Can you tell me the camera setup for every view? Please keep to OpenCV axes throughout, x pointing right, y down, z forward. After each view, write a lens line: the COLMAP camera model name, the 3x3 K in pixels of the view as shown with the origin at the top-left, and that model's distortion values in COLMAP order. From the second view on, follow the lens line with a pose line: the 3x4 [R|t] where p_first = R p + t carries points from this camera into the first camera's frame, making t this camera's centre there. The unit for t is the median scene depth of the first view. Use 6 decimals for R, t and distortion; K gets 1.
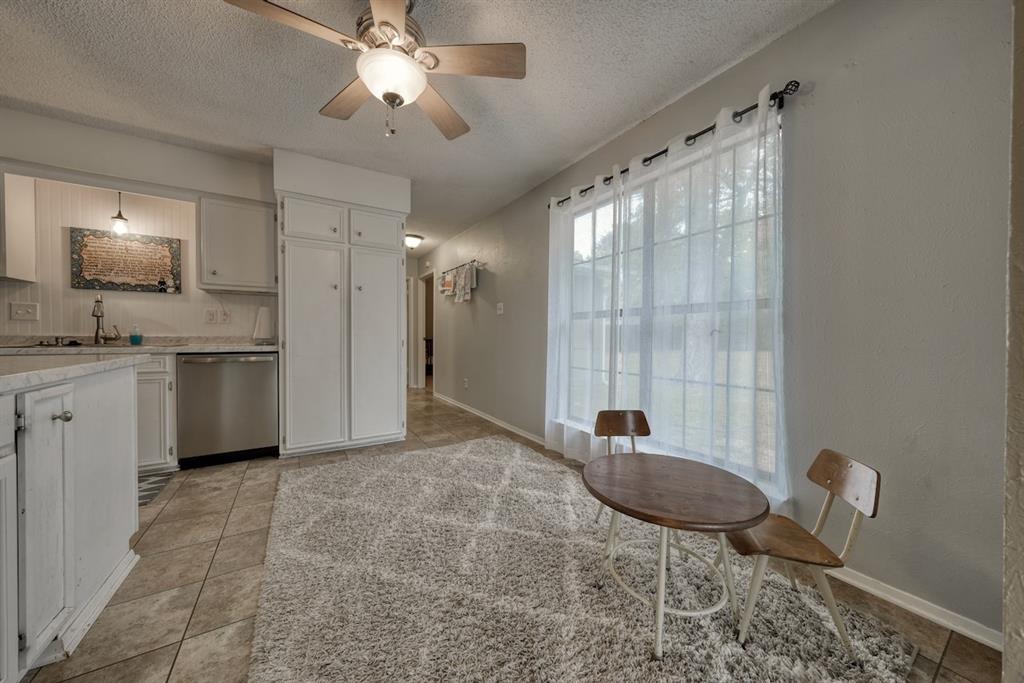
lens RADIAL K [[342.9, 0, 511.5], [0, 342.9, 338.3], [0, 0, 1]] dist [0.000676, 0.000021]
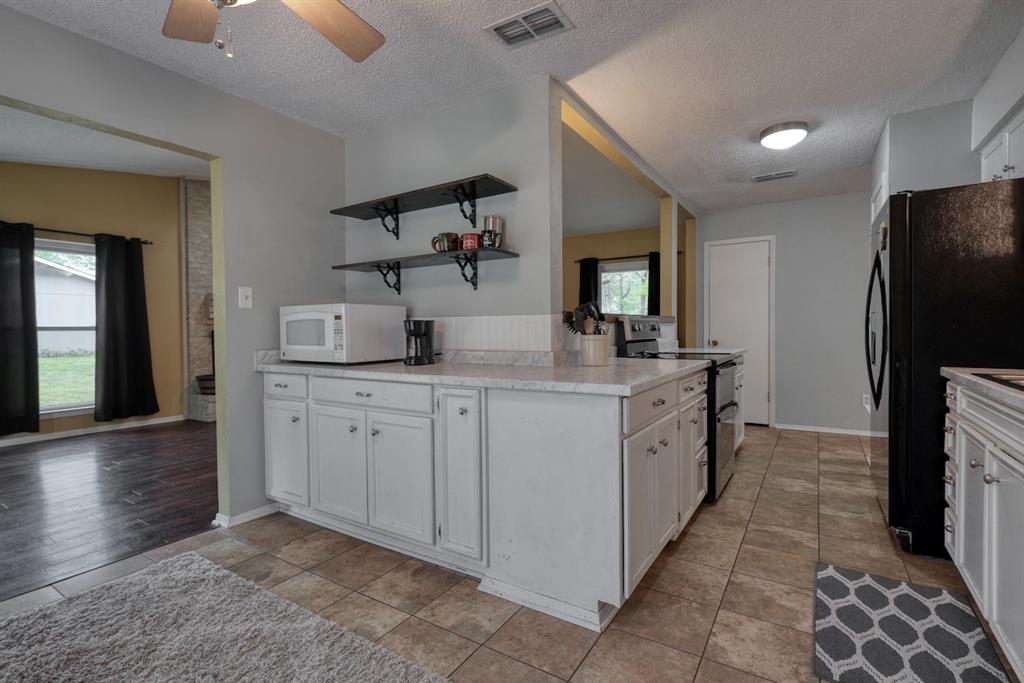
lens RADIAL K [[489.2, 0, 510.2], [0, 489.2, 340.5], [0, 0, 1]] dist [0.006011, 0.001098]
pose [[-0.901118, 0.012097, -0.433405, -0.236101], [-0.002720, 0.999433, 0.033551, -0.050344], [0.433565, 0.031412, -0.900575, 1.134650]]
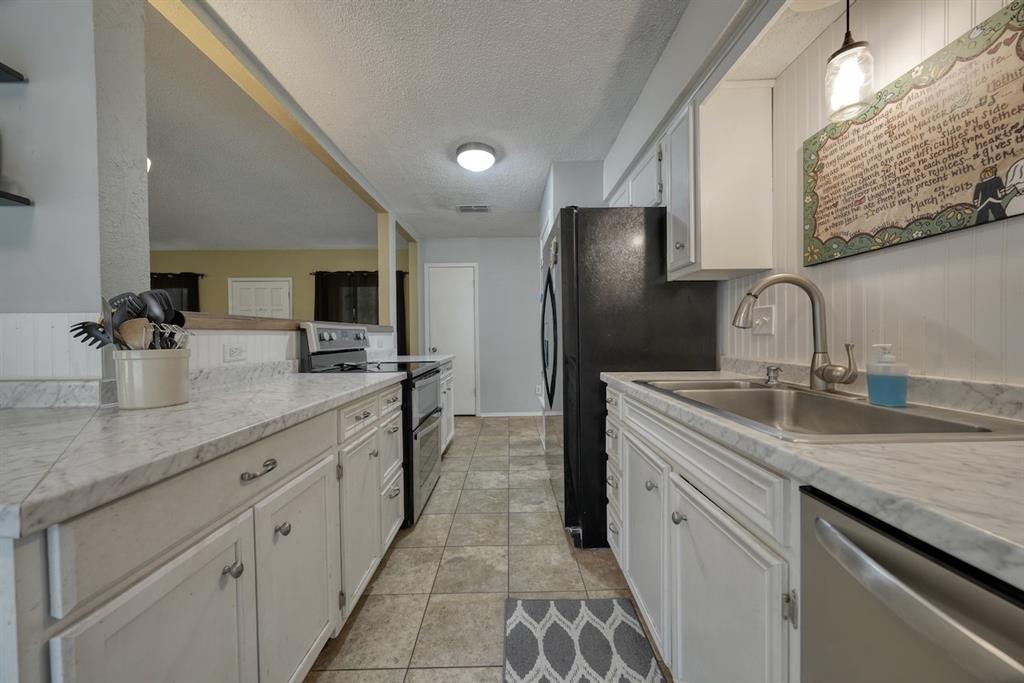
lens RADIAL K [[342.9, 0, 513.3], [0, 342.9, 341.7], [0, 0, 1]] dist [0.000676, 0.000021]
pose [[-0.523870, 0.013245, -0.851695, -0.637776], [-0.004673, 0.999819, 0.018422, -0.046693], [0.851785, 0.013631, -0.523714, 0.892357]]
